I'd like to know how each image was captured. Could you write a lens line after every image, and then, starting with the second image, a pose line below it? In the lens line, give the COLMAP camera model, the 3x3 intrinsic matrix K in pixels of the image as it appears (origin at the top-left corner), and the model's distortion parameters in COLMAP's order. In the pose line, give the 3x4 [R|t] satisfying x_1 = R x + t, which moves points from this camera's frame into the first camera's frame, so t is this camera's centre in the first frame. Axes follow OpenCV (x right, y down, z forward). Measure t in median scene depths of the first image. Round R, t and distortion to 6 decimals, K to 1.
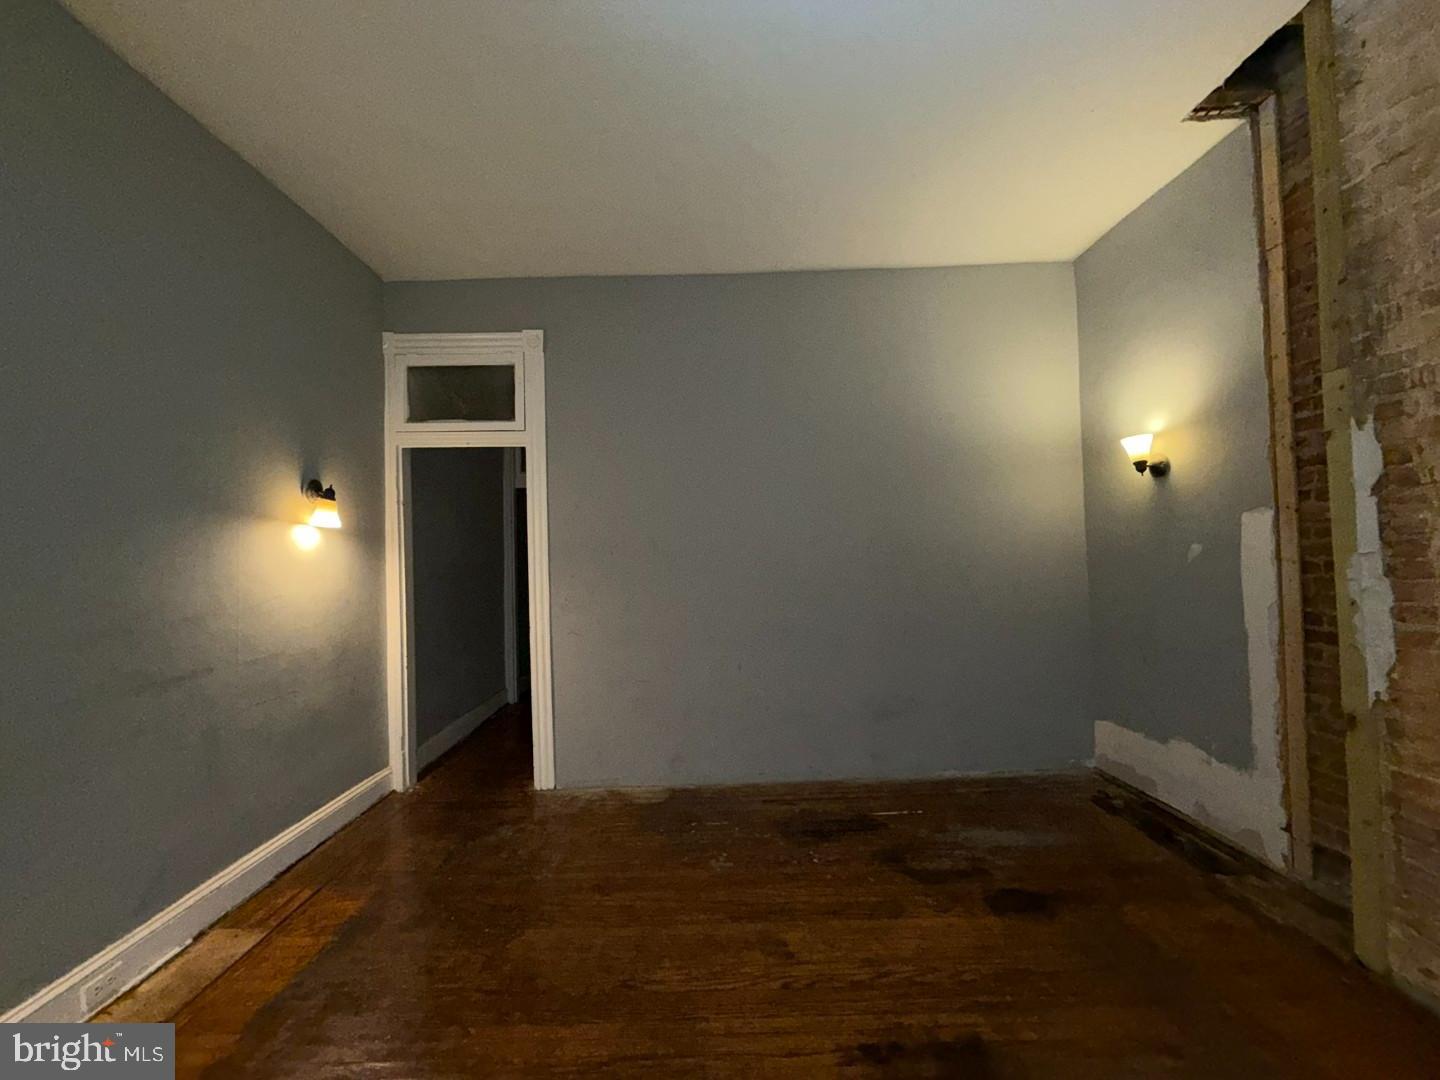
lens RADIAL K [[592.2, 0, 717.5], [0, 592.2, 542.5], [0, 0, 1]] dist [-0.000970, -0.000118]
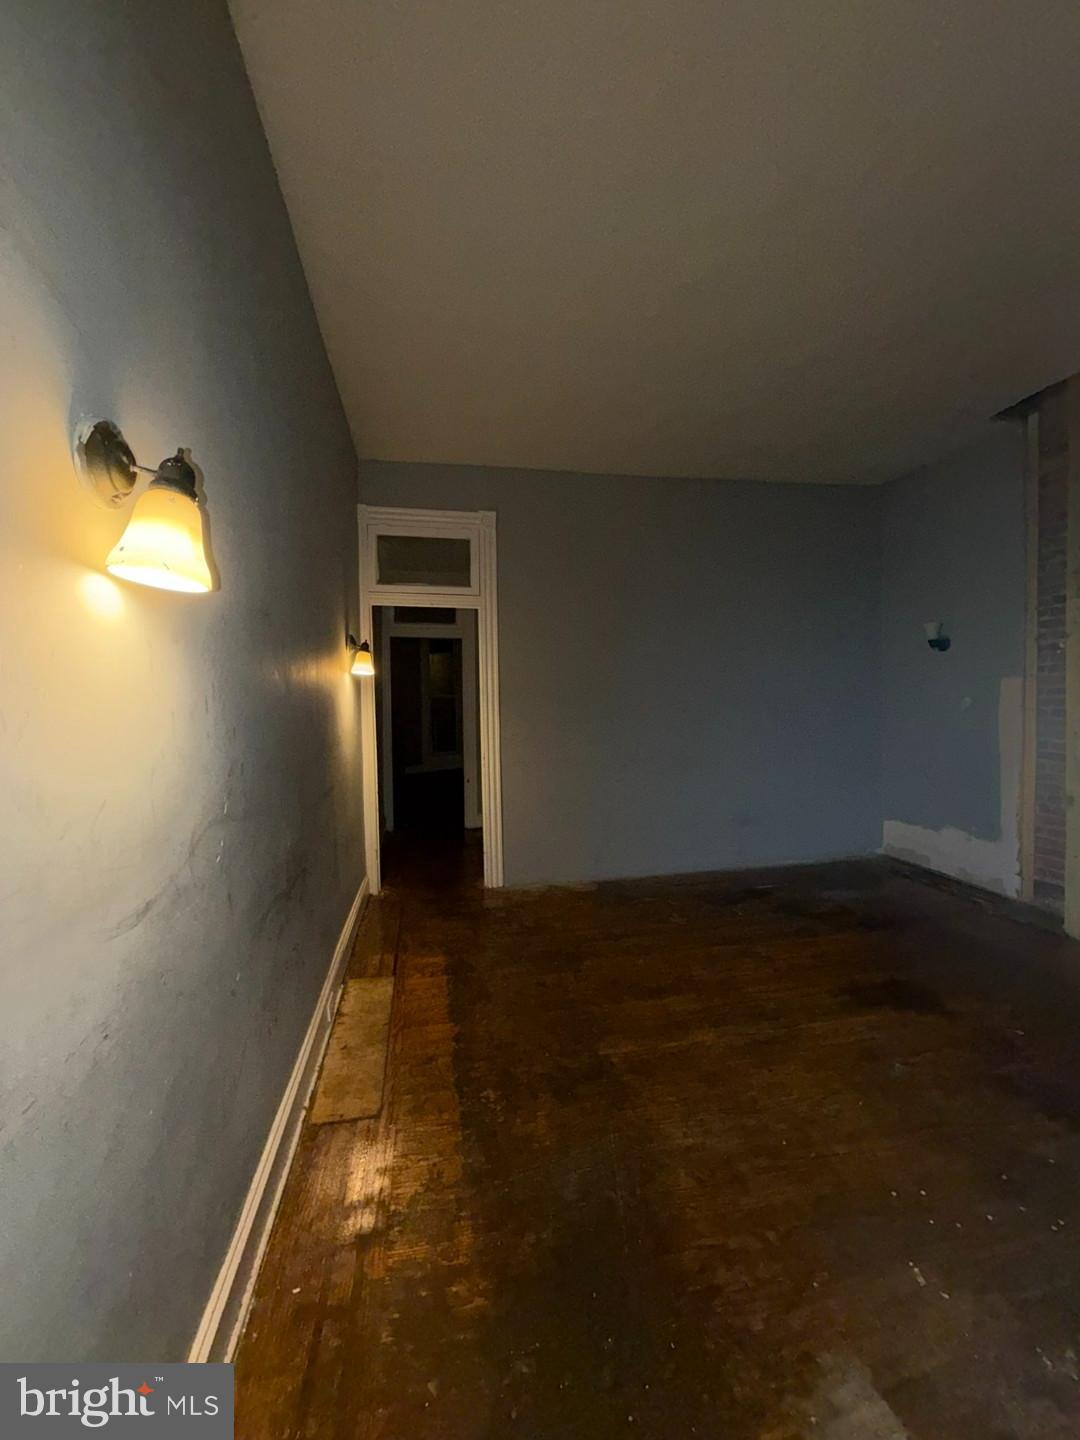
lens RADIAL K [[592.2, 0, 543.0], [0, 592.2, 717.2], [0, 0, 1]] dist [-0.000970, -0.000118]
pose [[0.981992, 0.007309, 0.188781, -0.491597], [-0.016326, 0.998796, 0.046253, 0.000029], [-0.188216, -0.048502, 0.980929, -0.254623]]
